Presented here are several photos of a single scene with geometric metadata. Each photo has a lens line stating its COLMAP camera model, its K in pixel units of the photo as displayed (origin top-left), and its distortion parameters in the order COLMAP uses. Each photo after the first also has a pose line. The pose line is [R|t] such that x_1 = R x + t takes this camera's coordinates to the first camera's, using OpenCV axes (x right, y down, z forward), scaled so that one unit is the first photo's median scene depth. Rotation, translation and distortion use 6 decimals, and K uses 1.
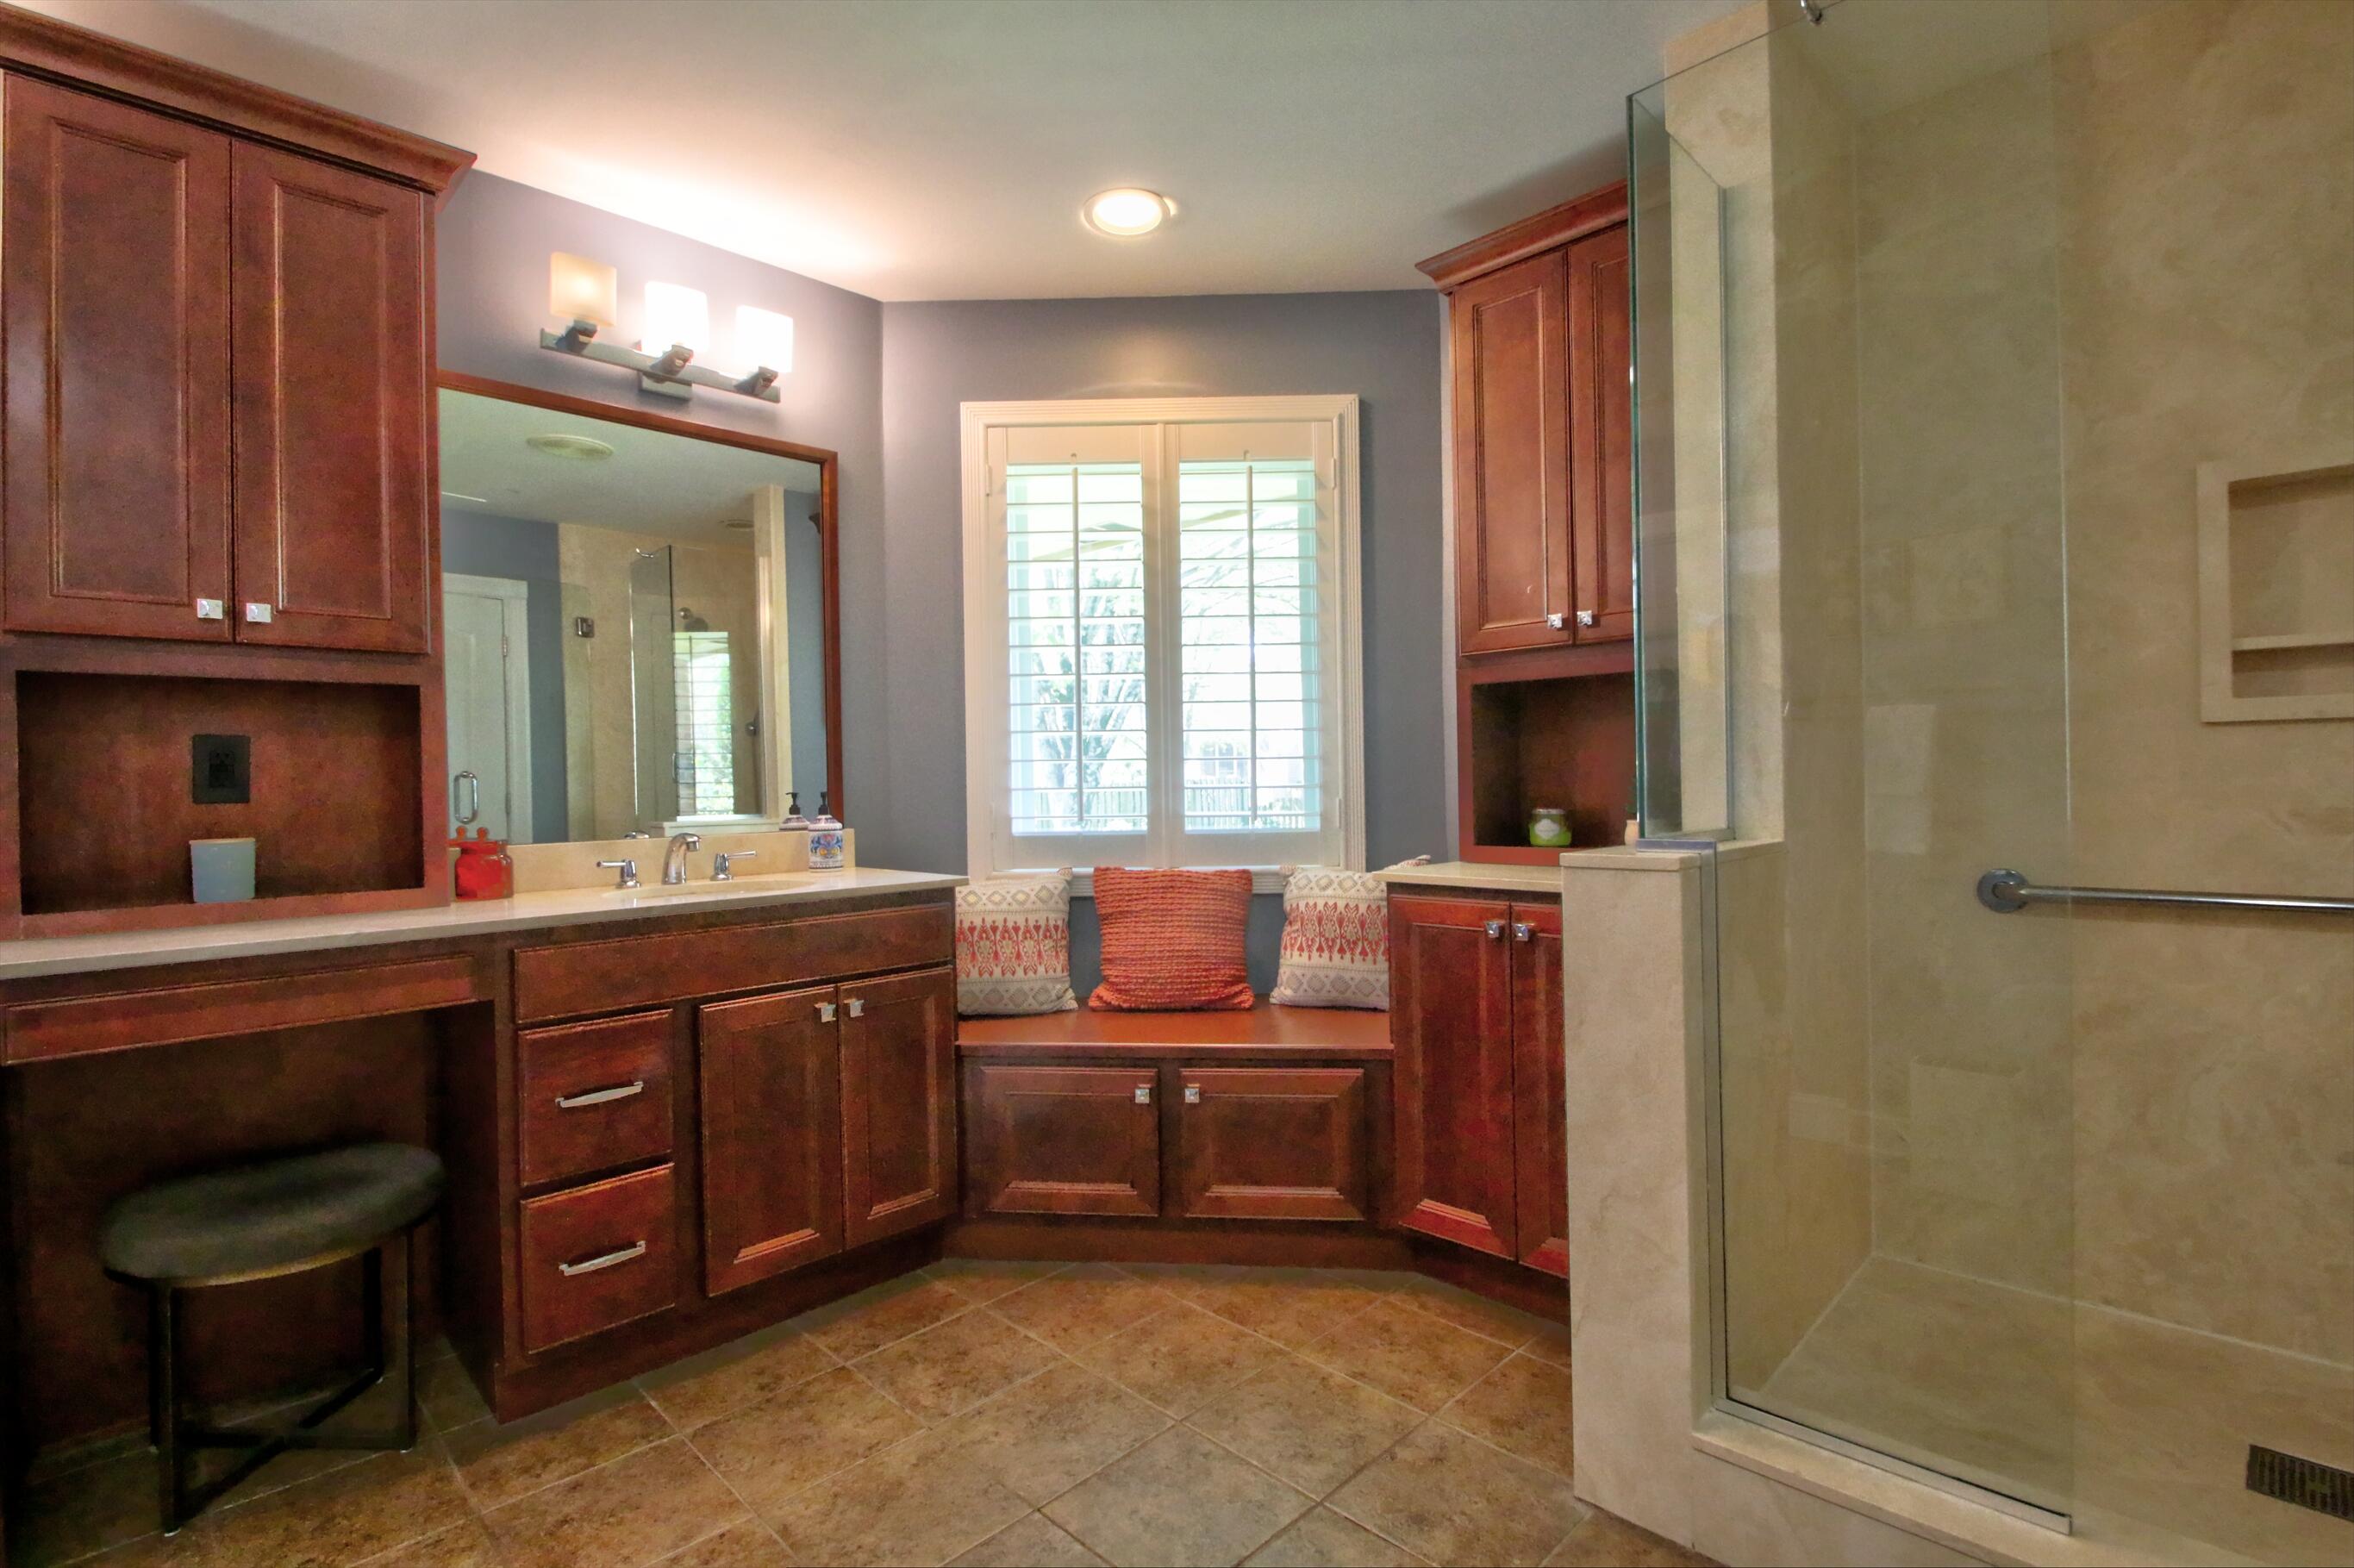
lens RADIAL K [[1080.3, 0, 1190.2], [0, 1080.3, 781.7], [0, 0, 1]] dist [0.006338, -0.013304]
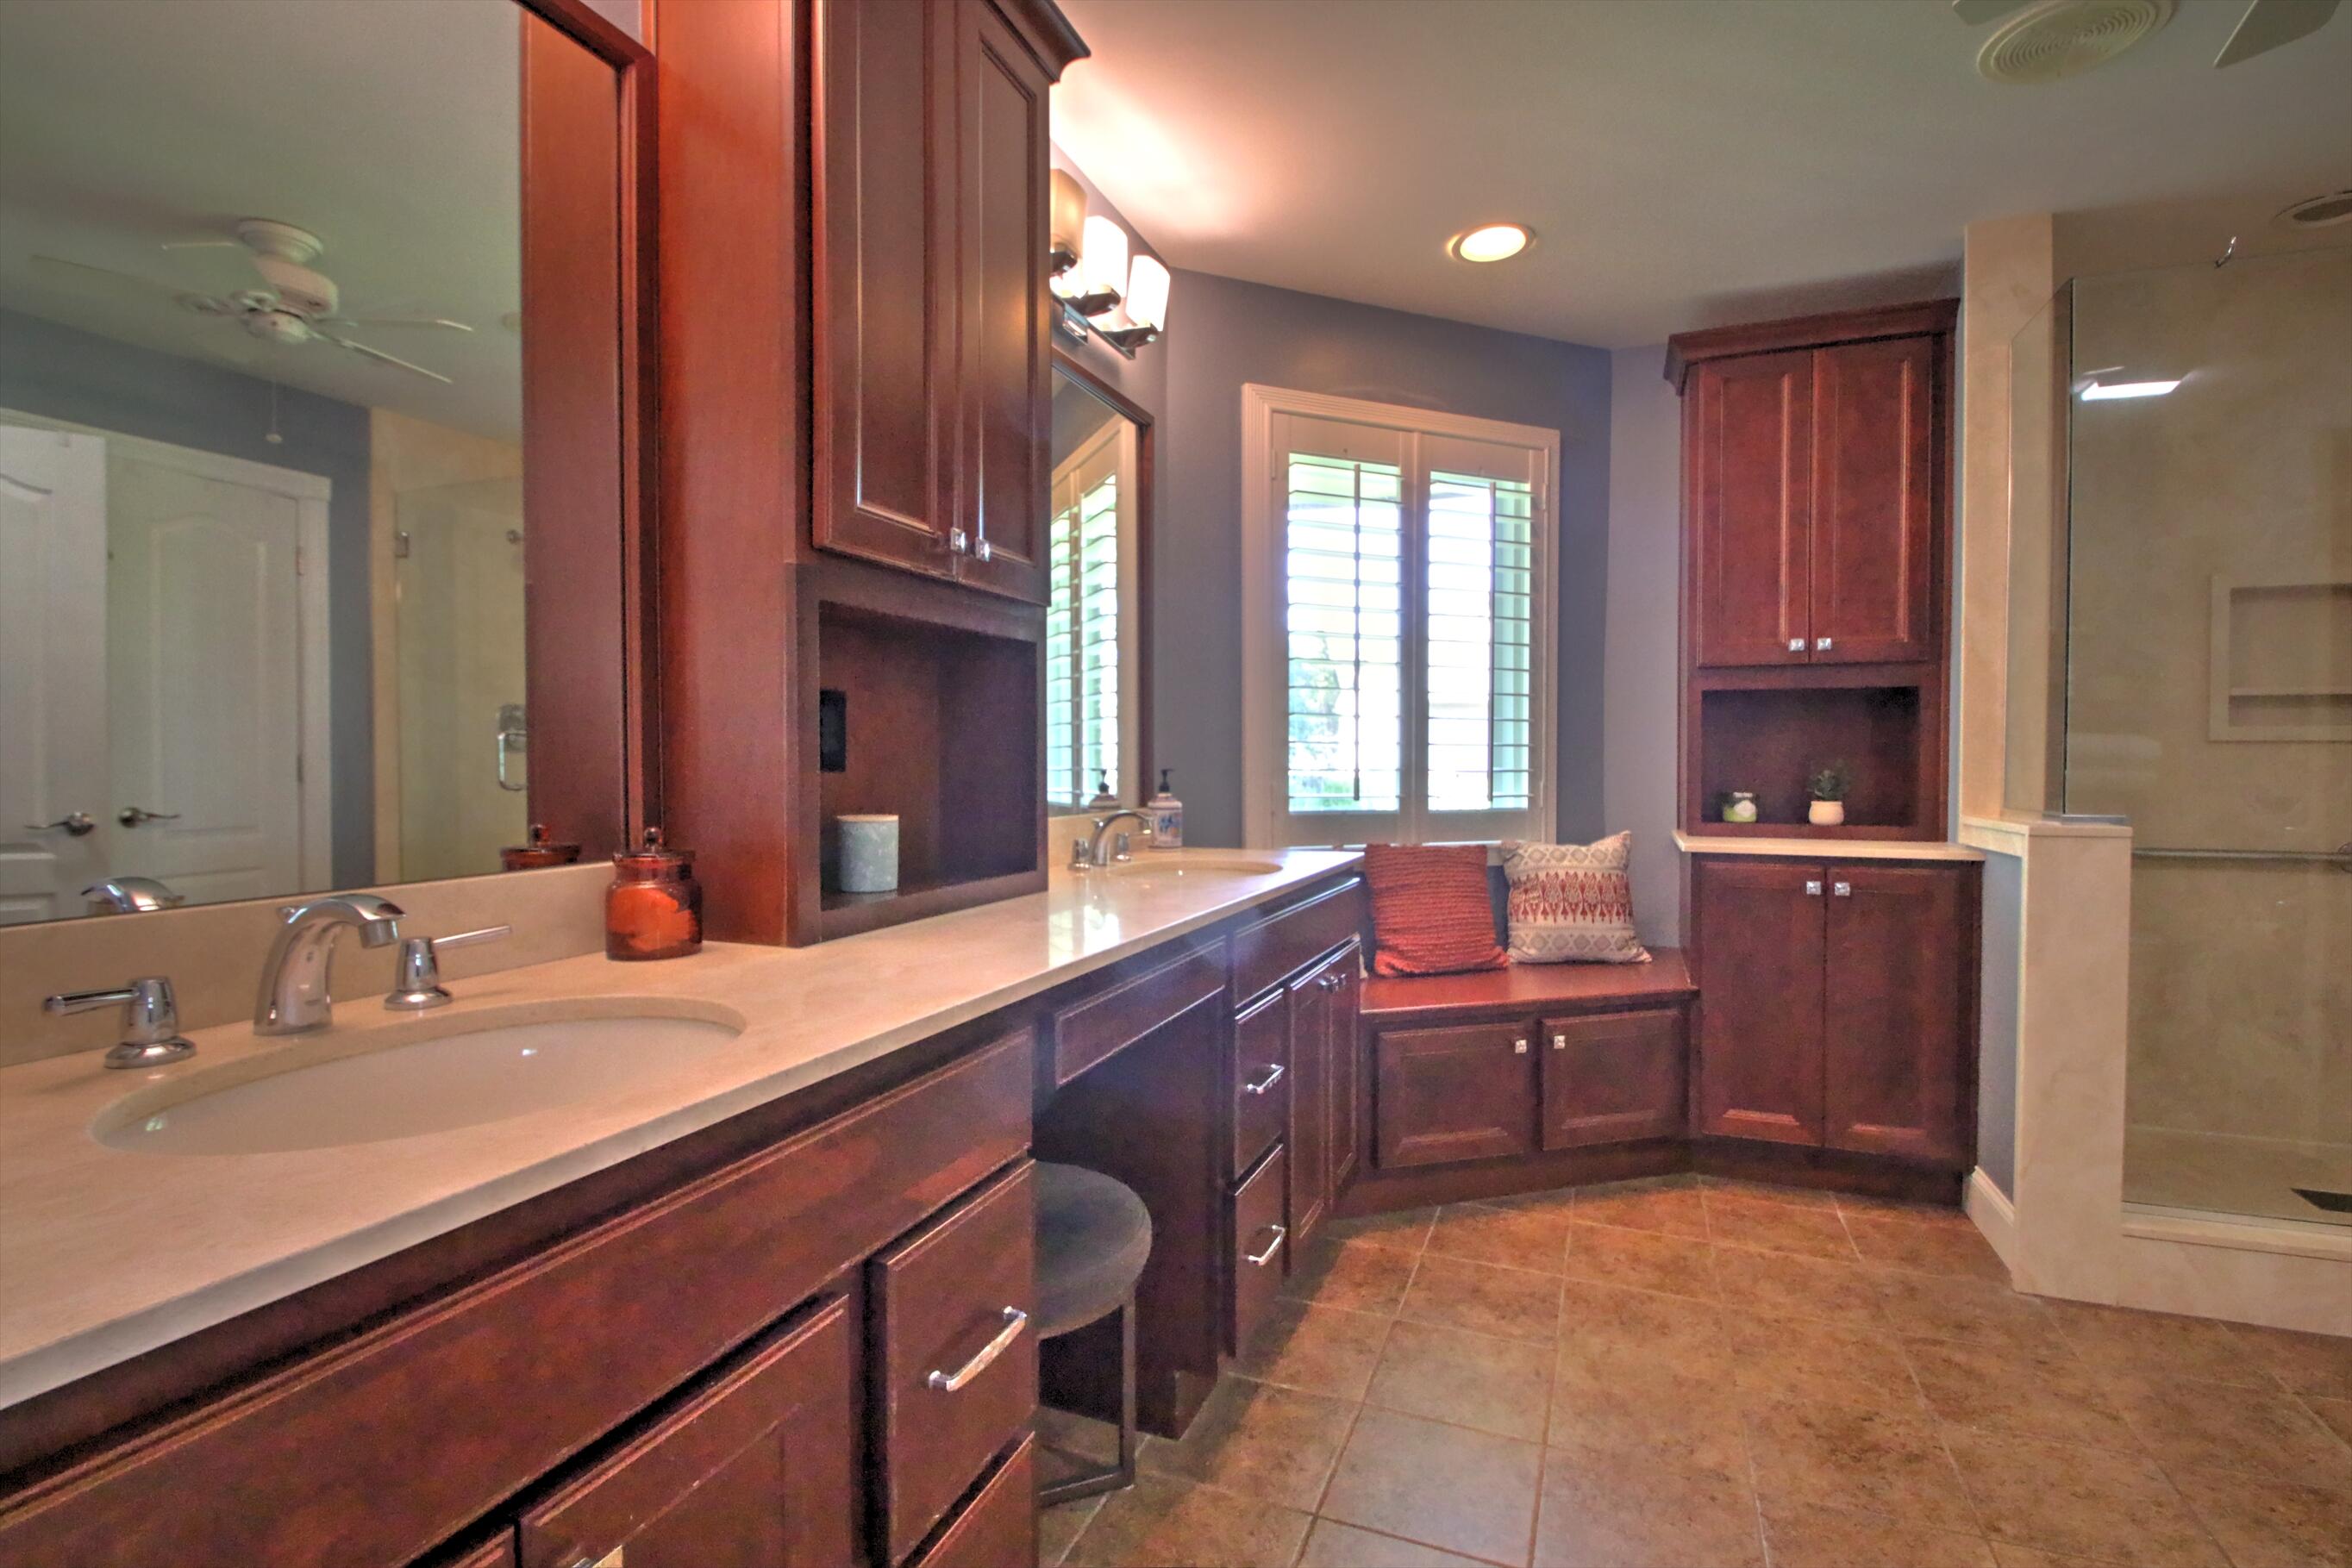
lens RADIAL K [[1079.2, 0, 1176.1], [0, 1079.2, 782.0], [0, 0, 1]] dist [0.006338, -0.013304]
pose [[0.921084, 0.012781, 0.389154, -0.722146], [-0.018520, 0.999768, 0.011001, 0.010833], [-0.388923, -0.017340, 0.921107, 0.103866]]
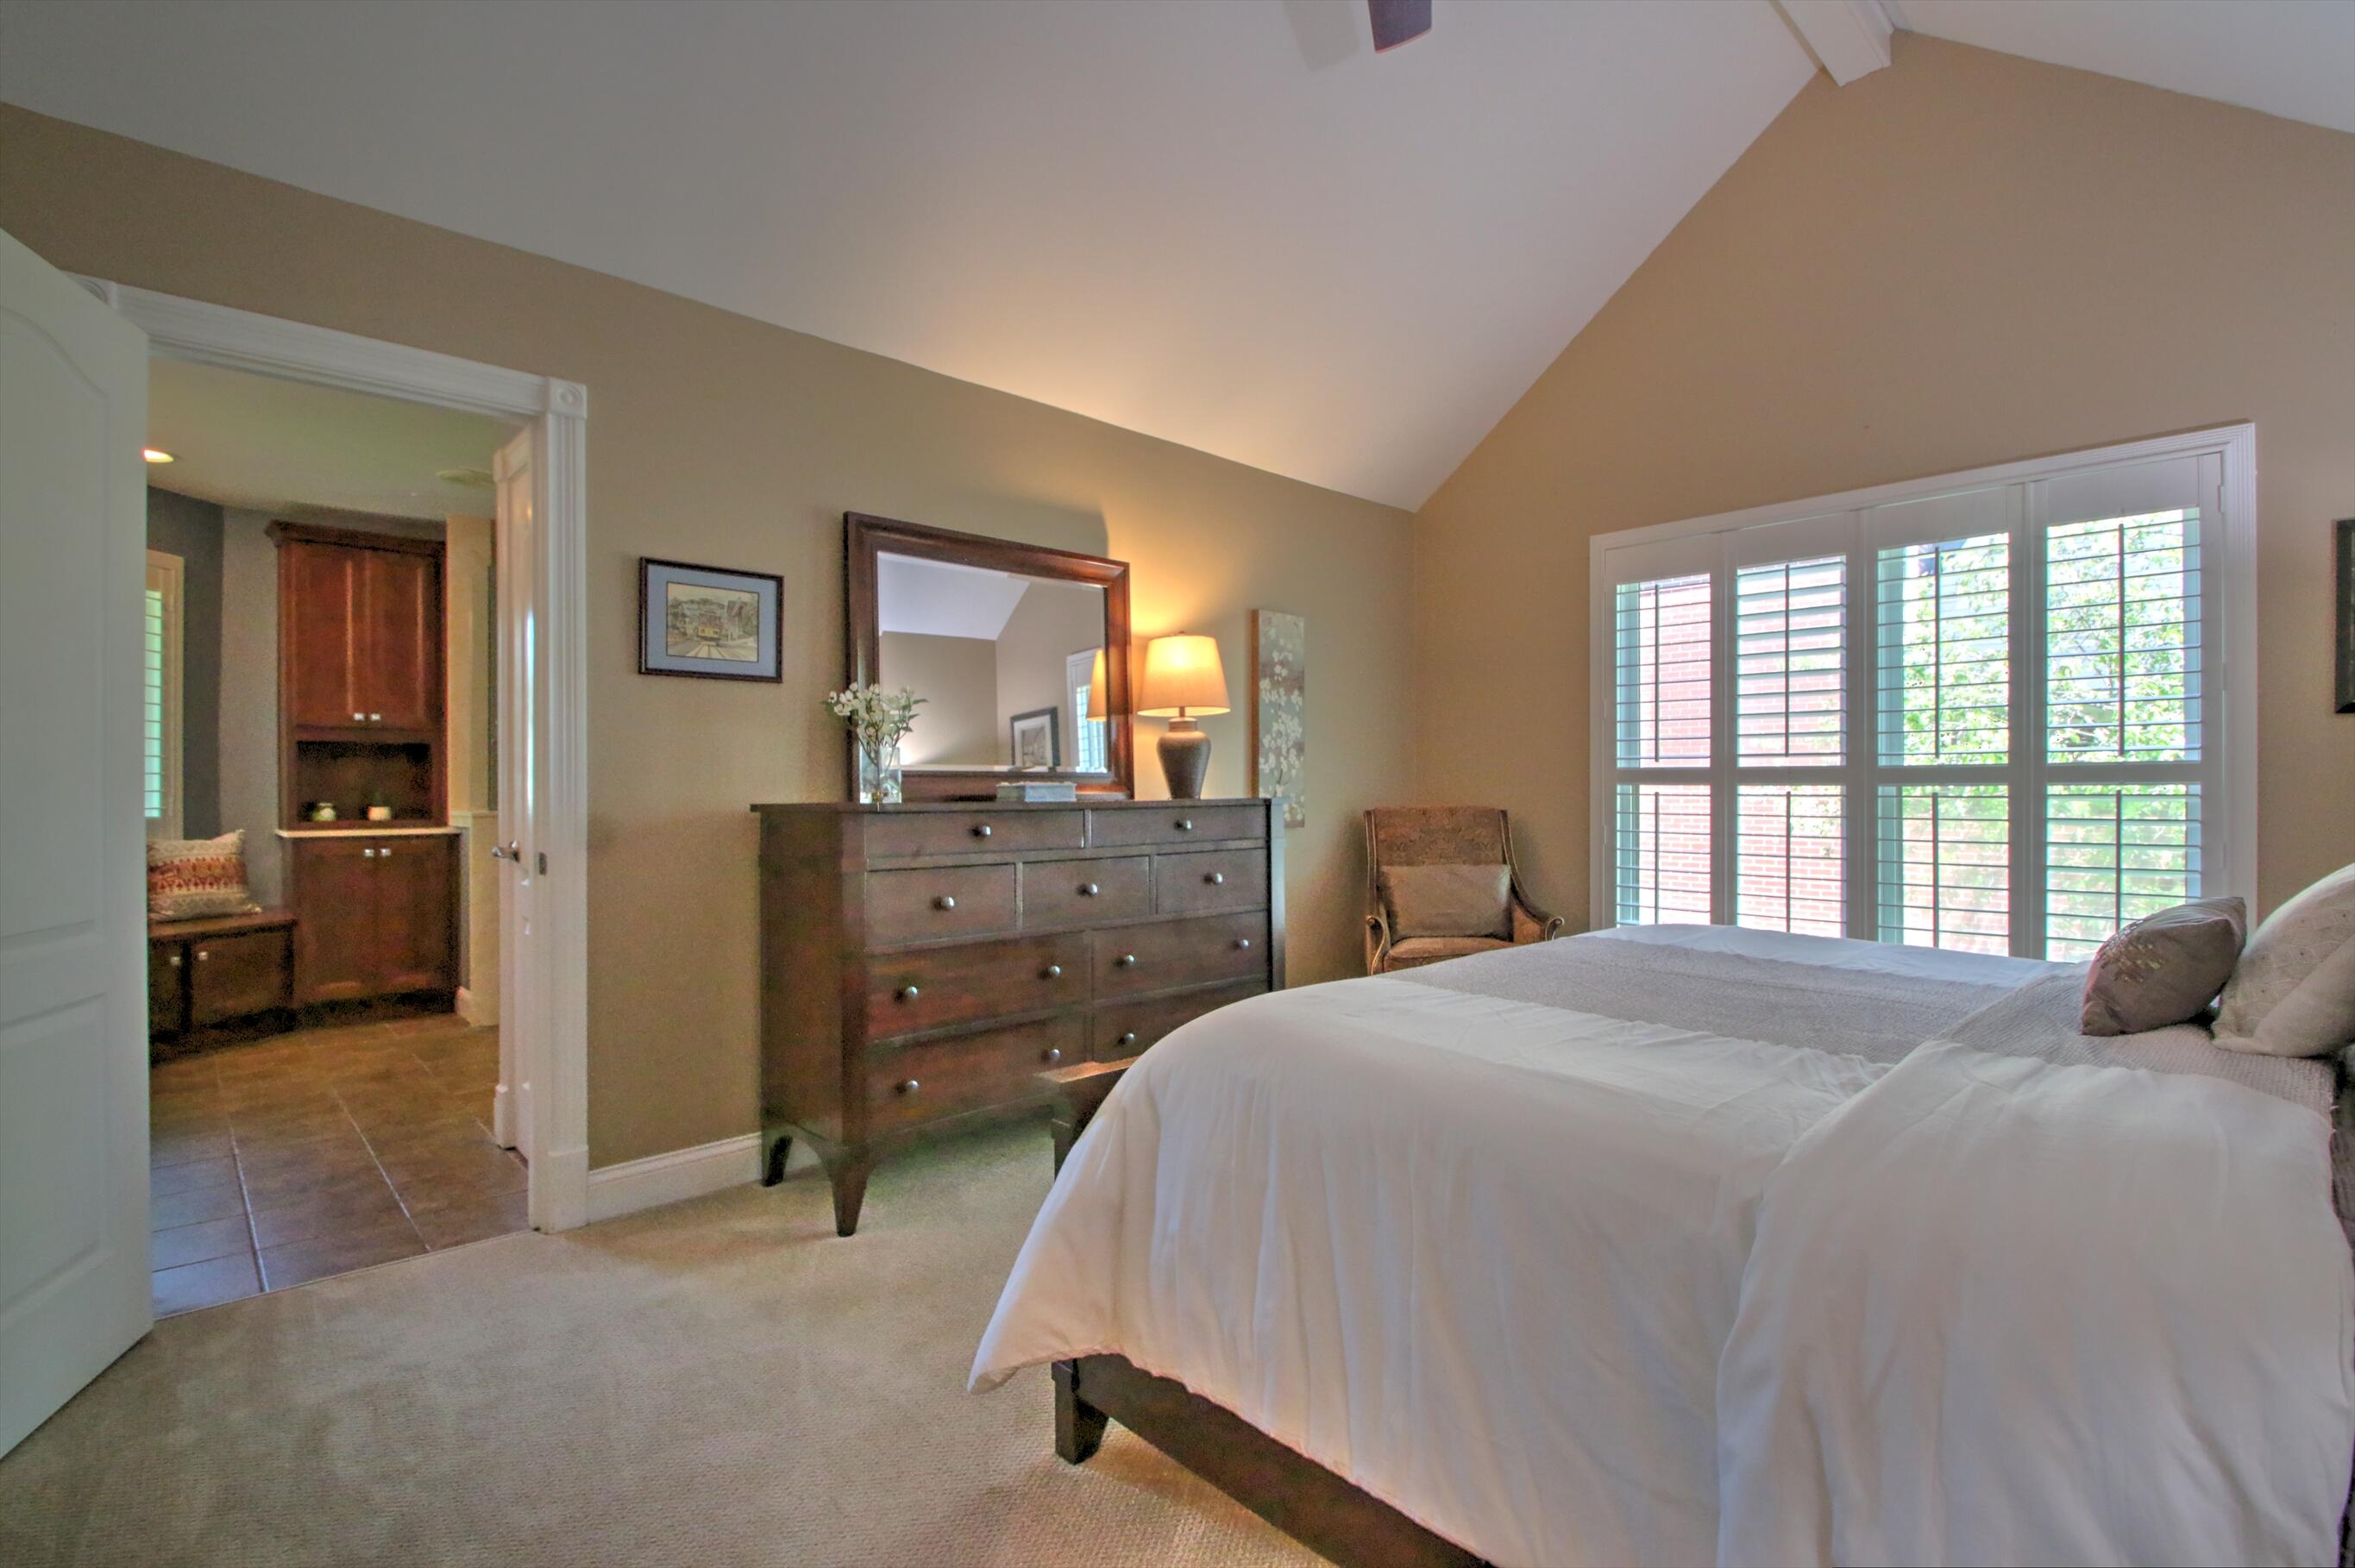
lens RADIAL K [[1080.6, 0, 1167.5], [0, 1080.6, 792.1], [0, 0, 1]] dist [0.006338, -0.013304]
pose [[0.032014, 0.016001, 0.999359, -1.579976], [0.004068, 0.999861, -0.016139, 0.041667], [-0.999479, 0.004582, 0.031945, -0.621634]]
